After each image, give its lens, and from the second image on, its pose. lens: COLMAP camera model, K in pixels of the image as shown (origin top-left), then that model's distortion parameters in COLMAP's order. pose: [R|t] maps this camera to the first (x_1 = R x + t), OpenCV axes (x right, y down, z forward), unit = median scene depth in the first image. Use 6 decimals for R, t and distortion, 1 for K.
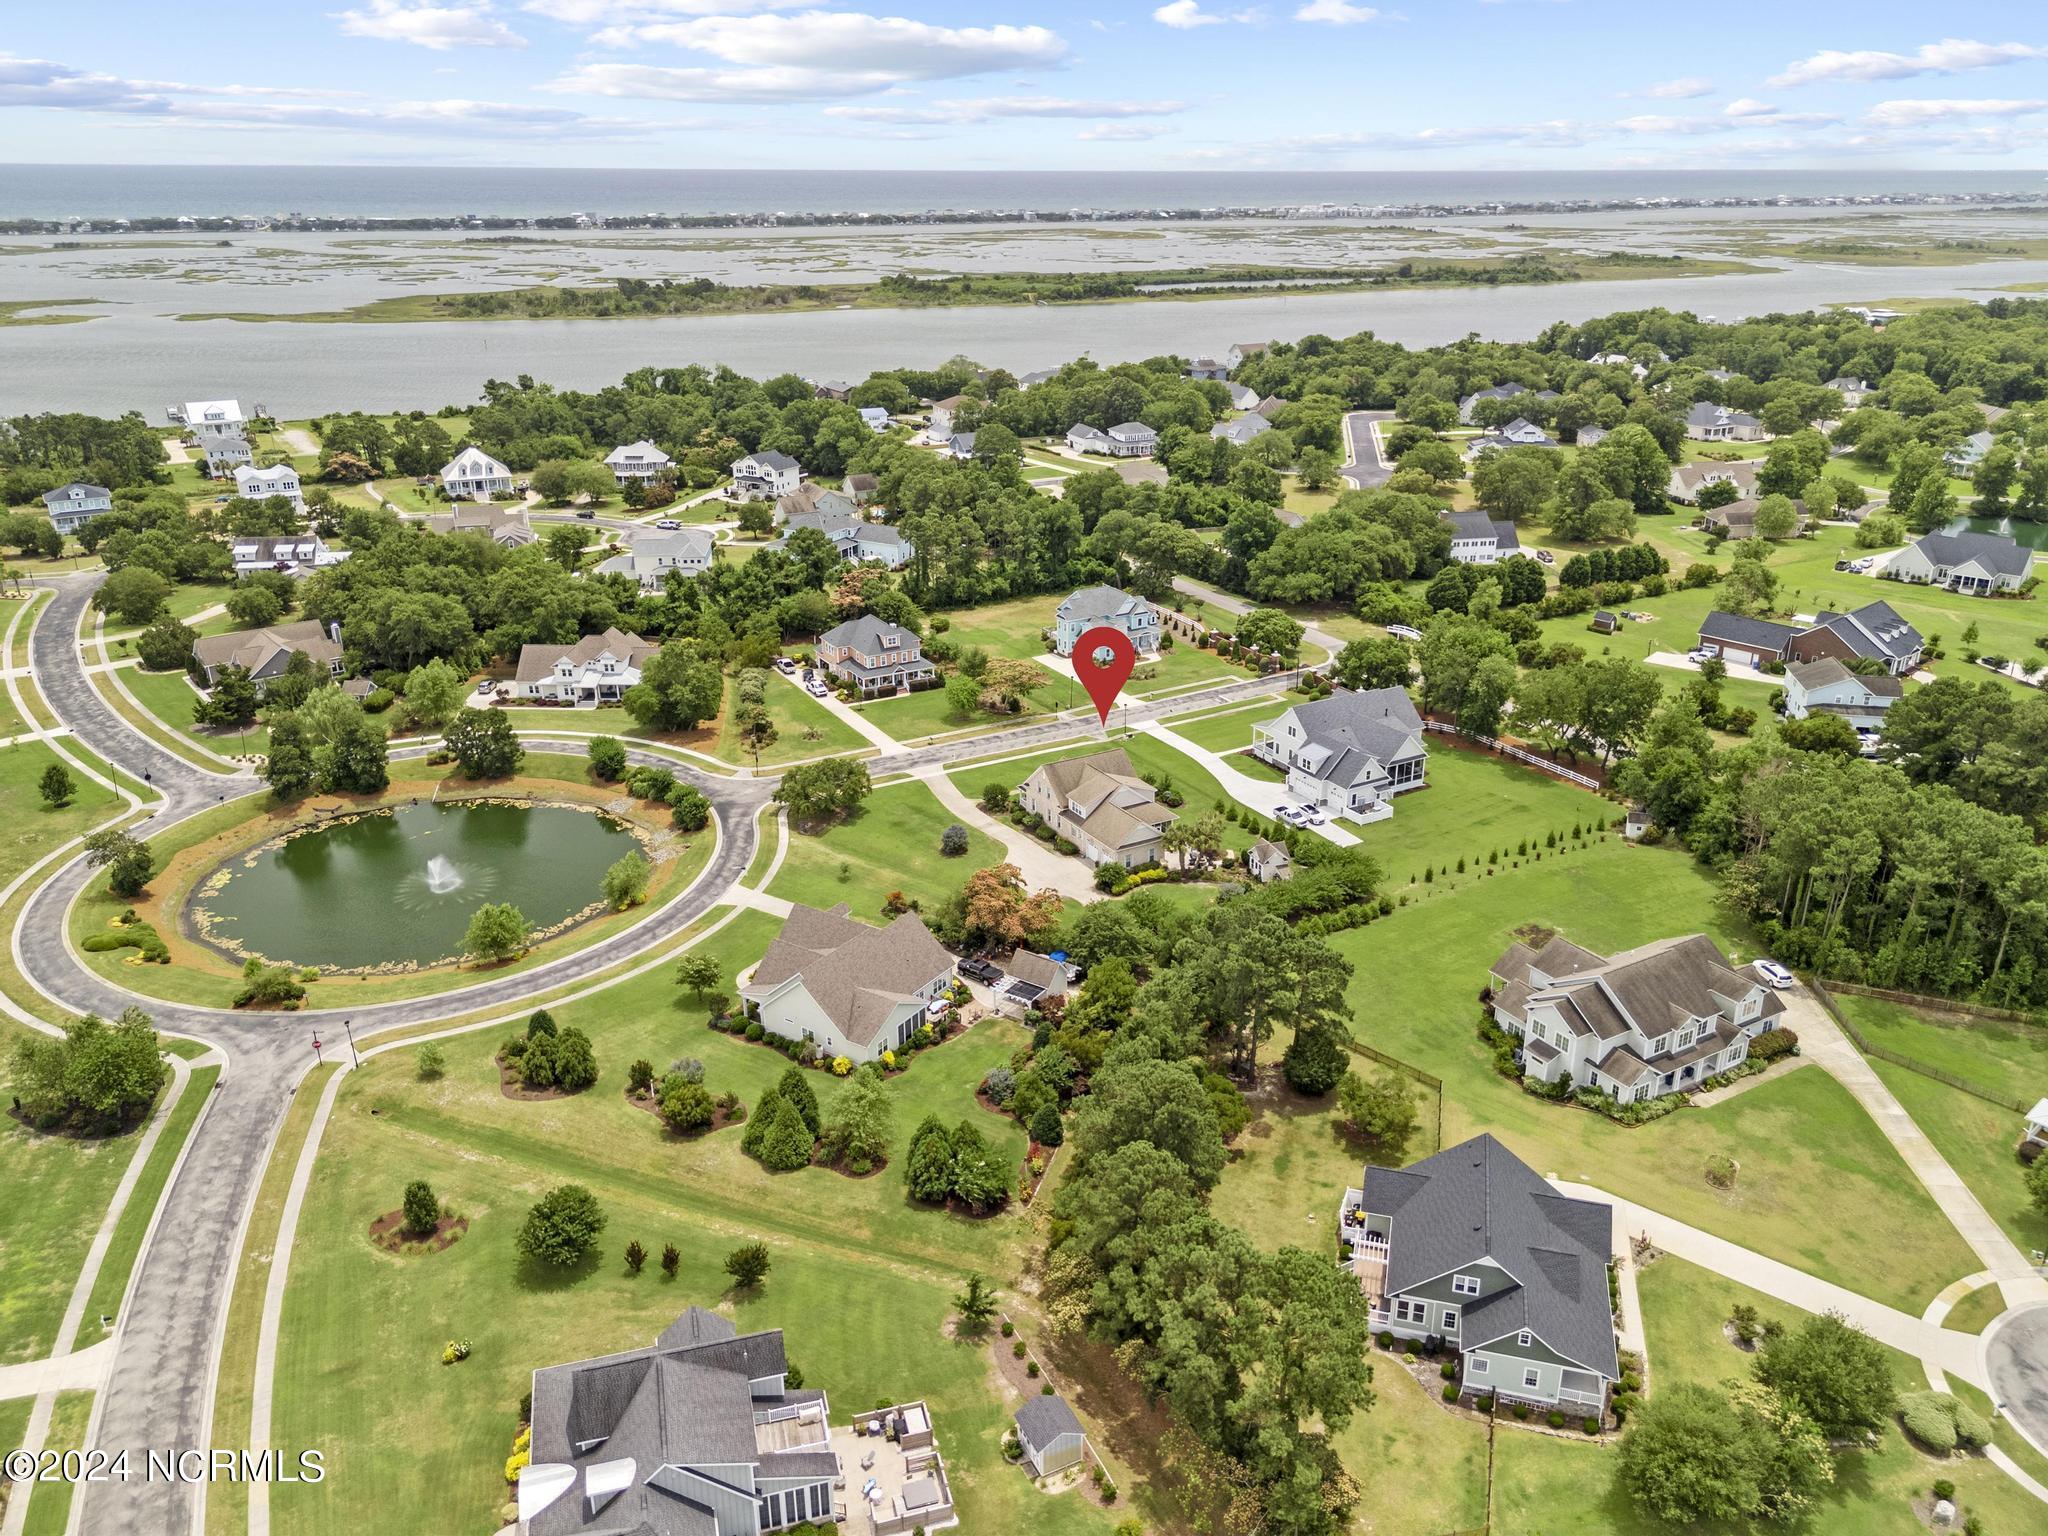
lens RADIAL K [[1474.0, 0, 1026.9], [0, 1474.0, 767.3], [0, 0, 1]] dist [0.020357, -0.007233]
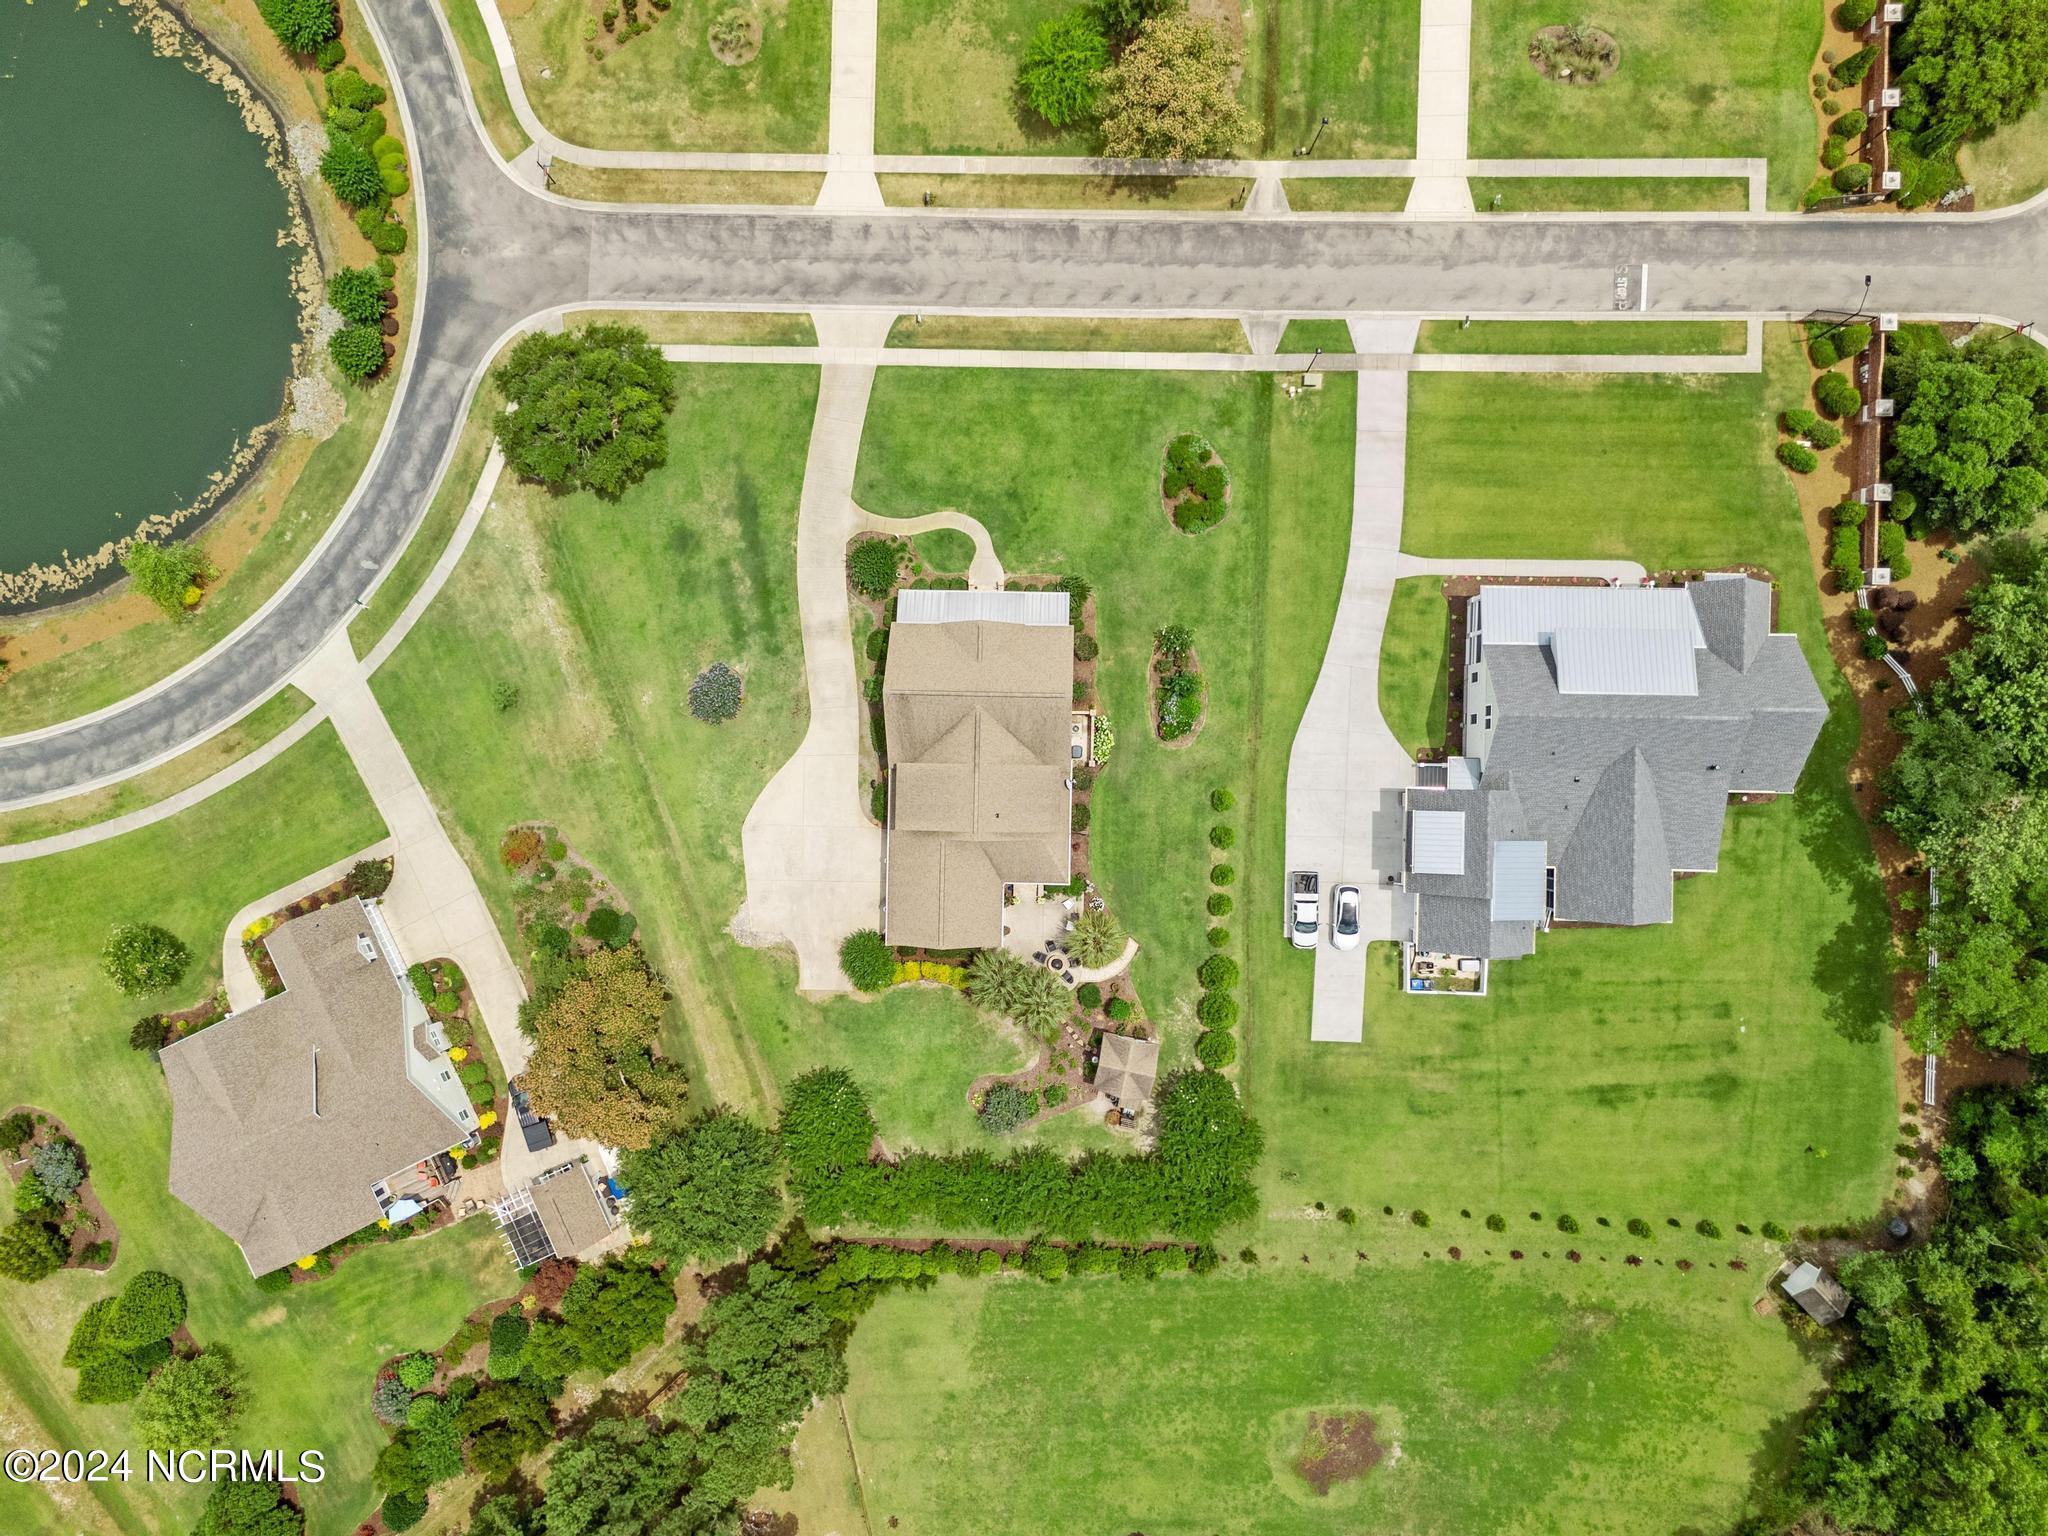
lens RADIAL K [[1474.0, 0, 1029.5], [0, 1474.0, 772.6], [0, 0, 1]] dist [0.020357, -0.007233]
pose [[0.854754, 0.518503, -0.023466, 0.082138], [-0.171568, 0.324922, 0.930048, -0.479233], [0.489858, -0.790936, 0.366687, 0.812779]]
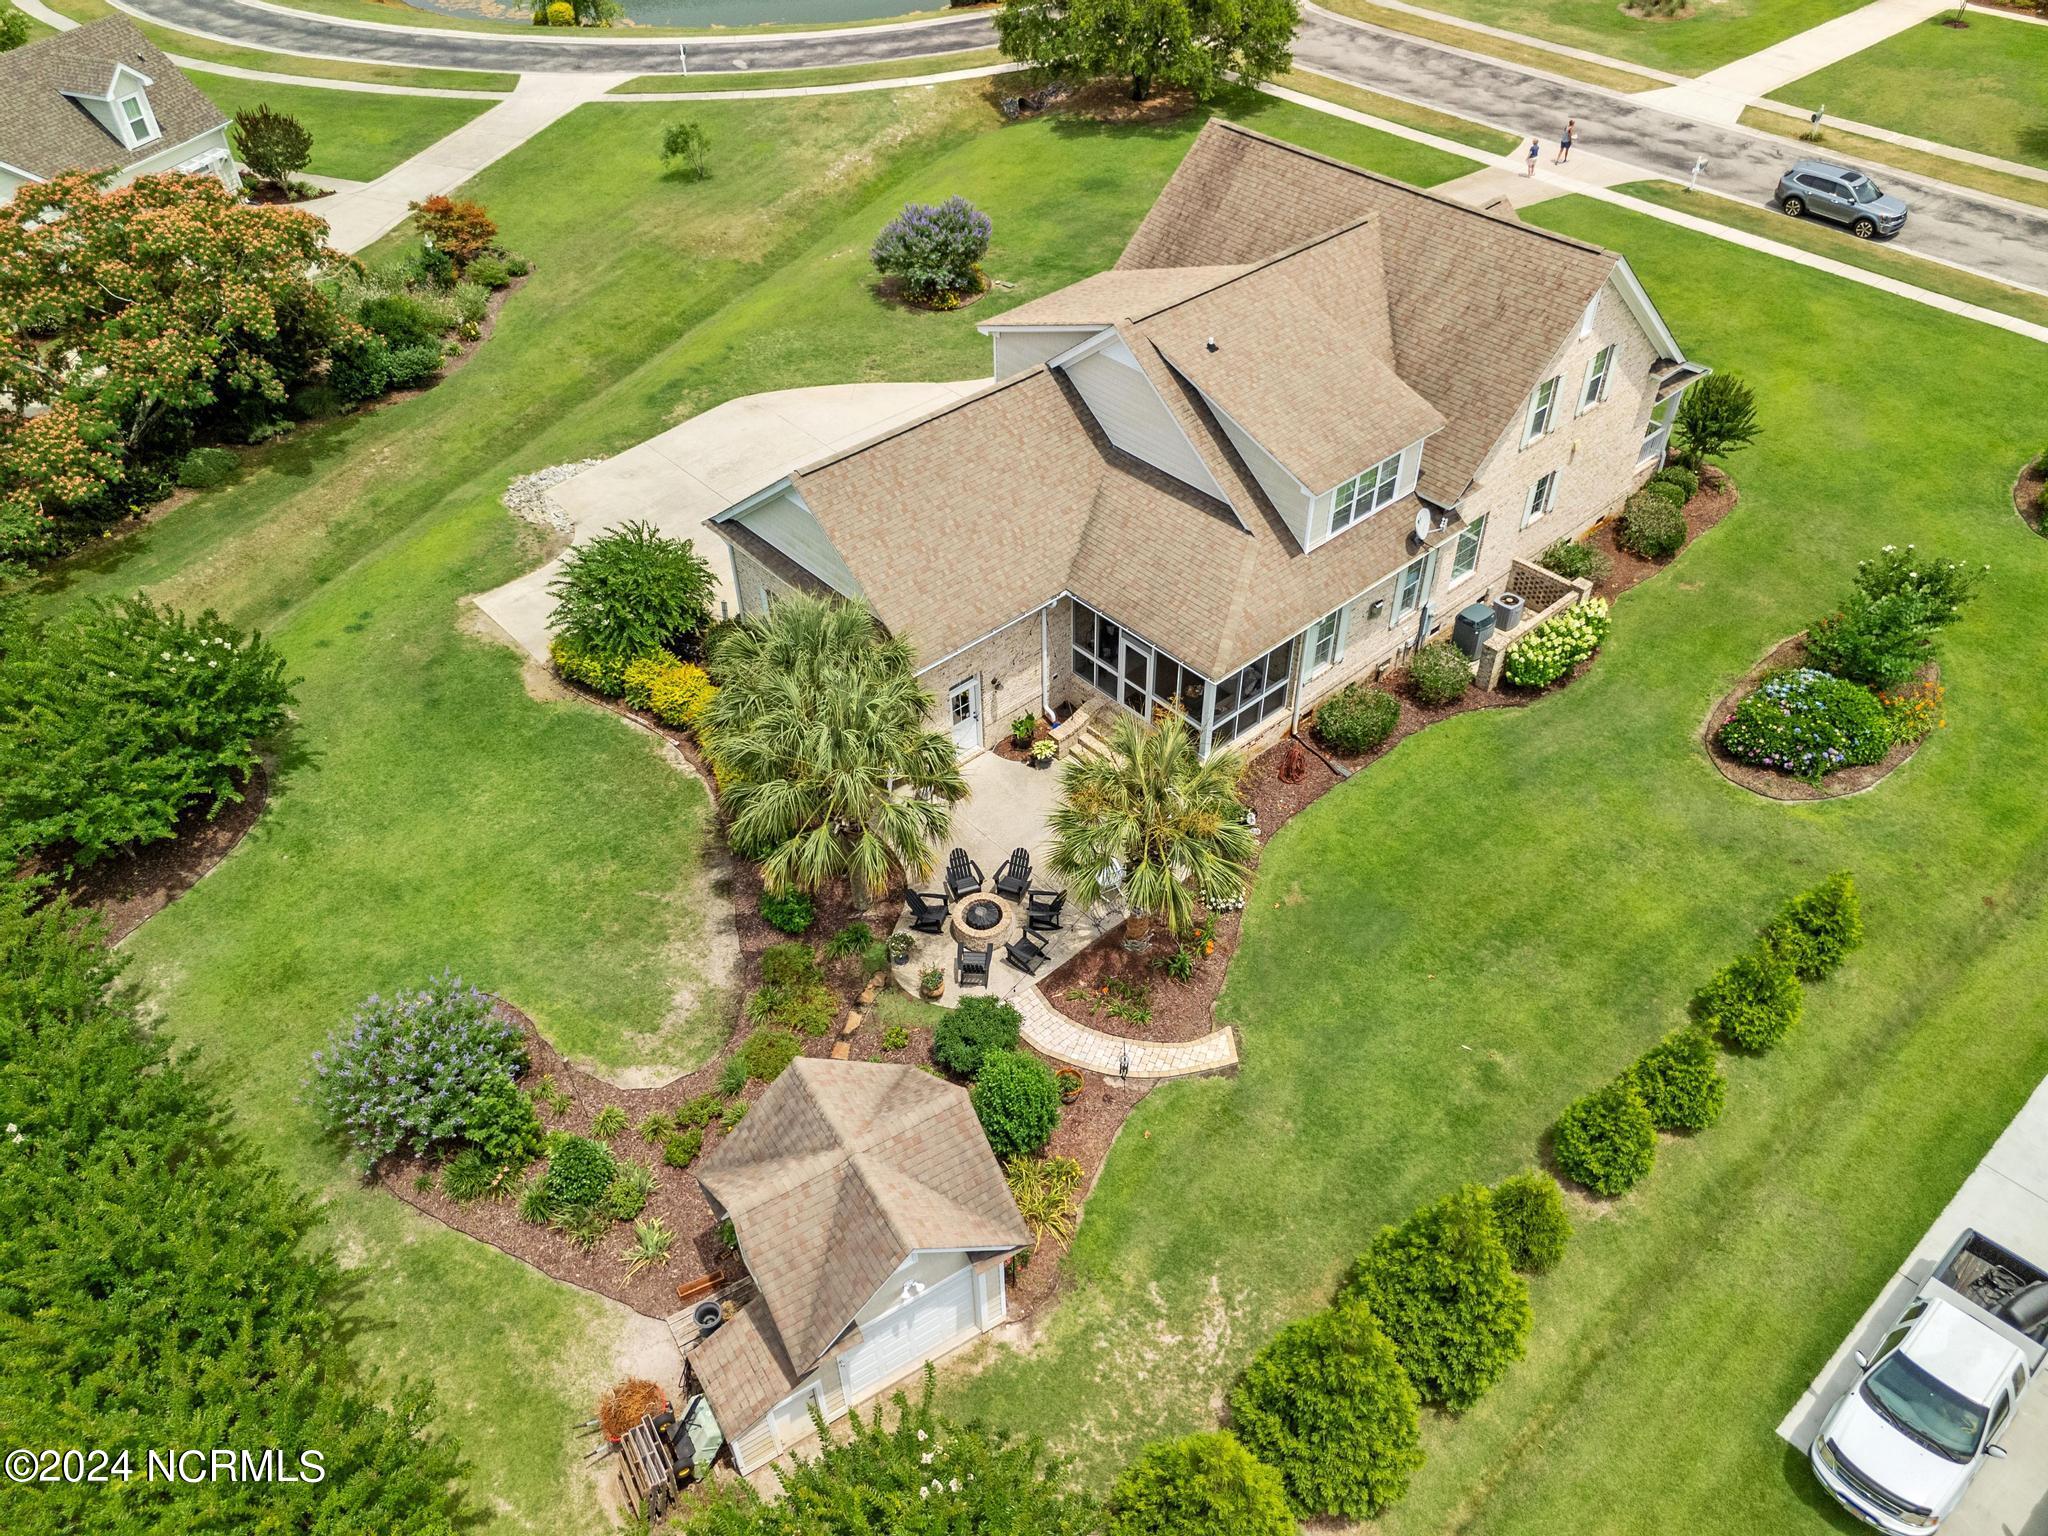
lens RADIAL K [[1505.8, 0, 1031.2], [0, 1505.8, 770.1], [0, 0, 1]] dist [0.029109, -0.012856]
pose [[0.205590, 0.655907, -0.726305, 0.225476], [-0.347184, 0.742769, 0.572501, -0.048056], [0.914984, 0.134461, 0.380427, 0.904648]]
